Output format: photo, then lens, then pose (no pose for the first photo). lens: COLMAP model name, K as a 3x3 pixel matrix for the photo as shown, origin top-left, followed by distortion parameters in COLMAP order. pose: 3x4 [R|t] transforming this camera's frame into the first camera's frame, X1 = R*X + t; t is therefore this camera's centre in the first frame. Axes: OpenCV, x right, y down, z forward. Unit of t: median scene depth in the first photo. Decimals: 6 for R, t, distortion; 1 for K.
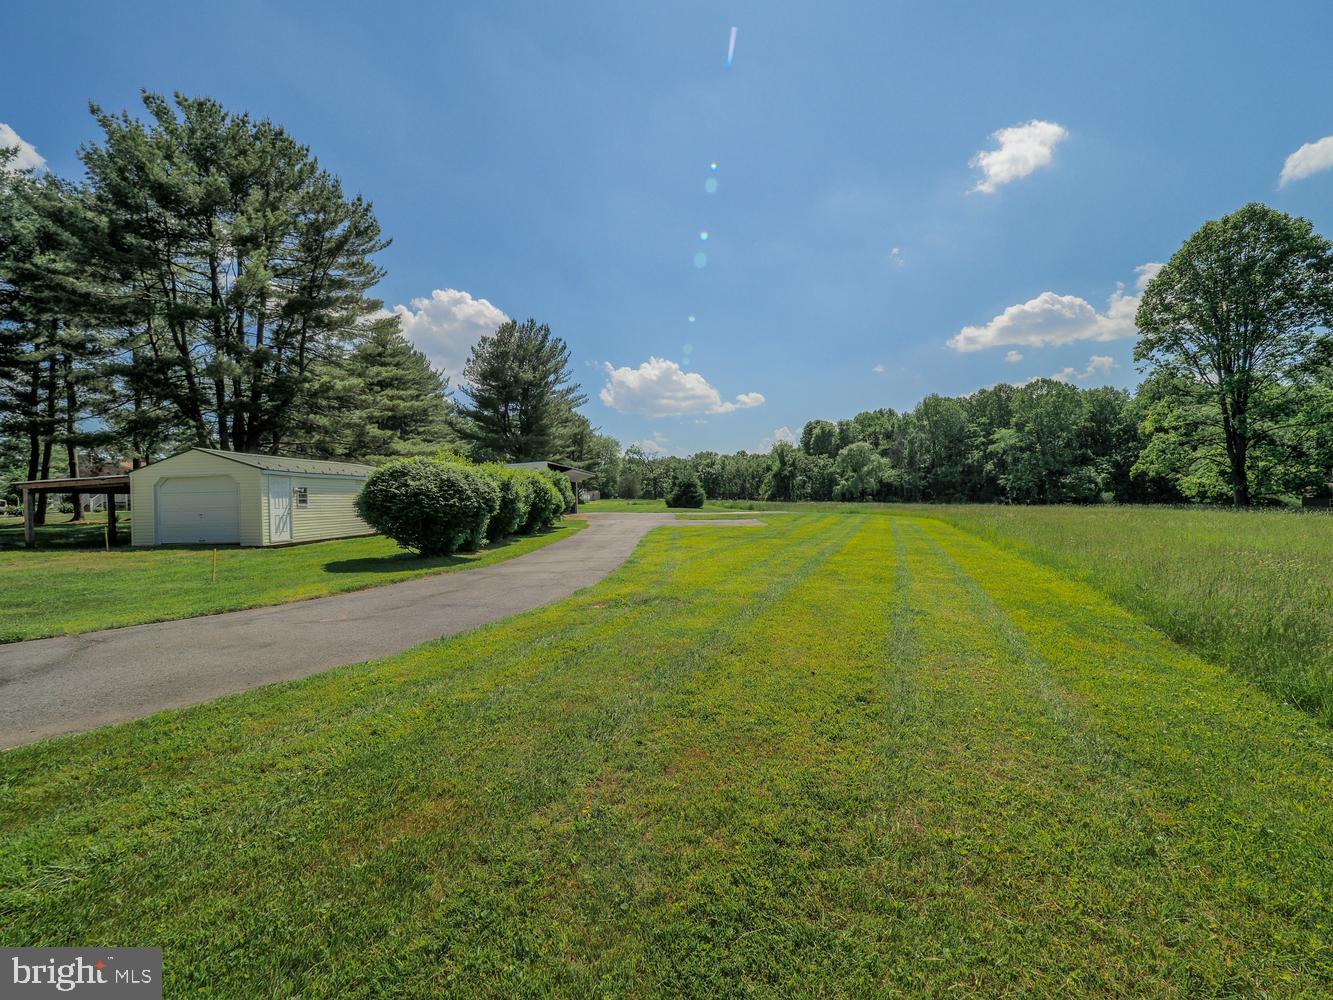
lens RADIAL K [[549.9, 0, 650.2], [0, 549.9, 504.0], [0, 0, 1]] dist [-0.001443, 0.000280]
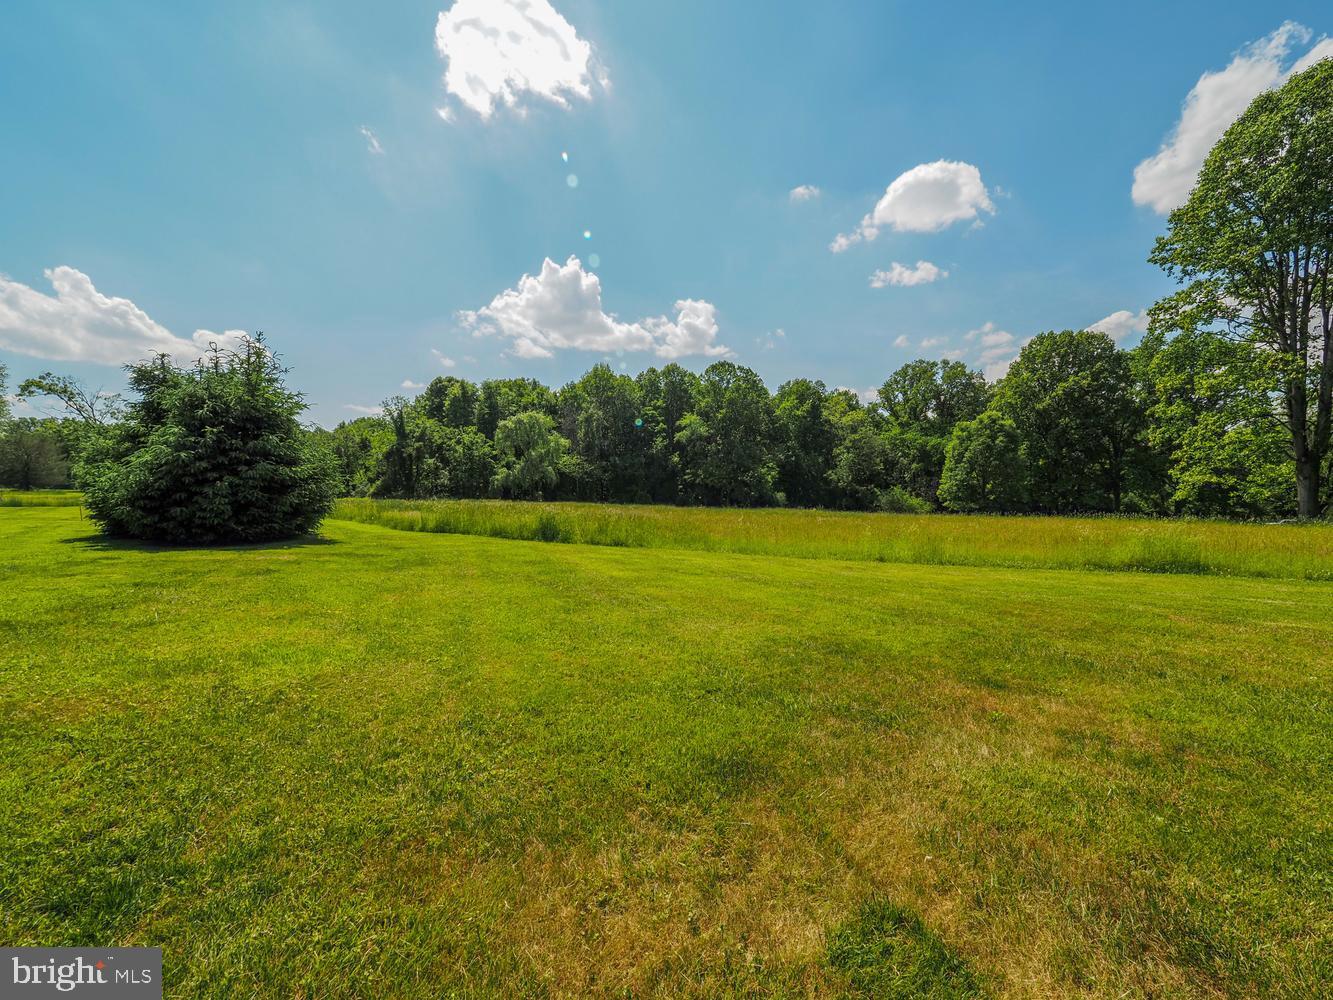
lens RADIAL K [[549.9, 0, 650.2], [0, 549.9, 504.0], [0, 0, 1]] dist [-0.001443, 0.000280]
pose [[0.719370, 0.002941, 0.694621, 0.020312], [-0.009001, 0.999947, 0.005088, -0.004261], [-0.694569, -0.009913, 0.719358, 0.418670]]
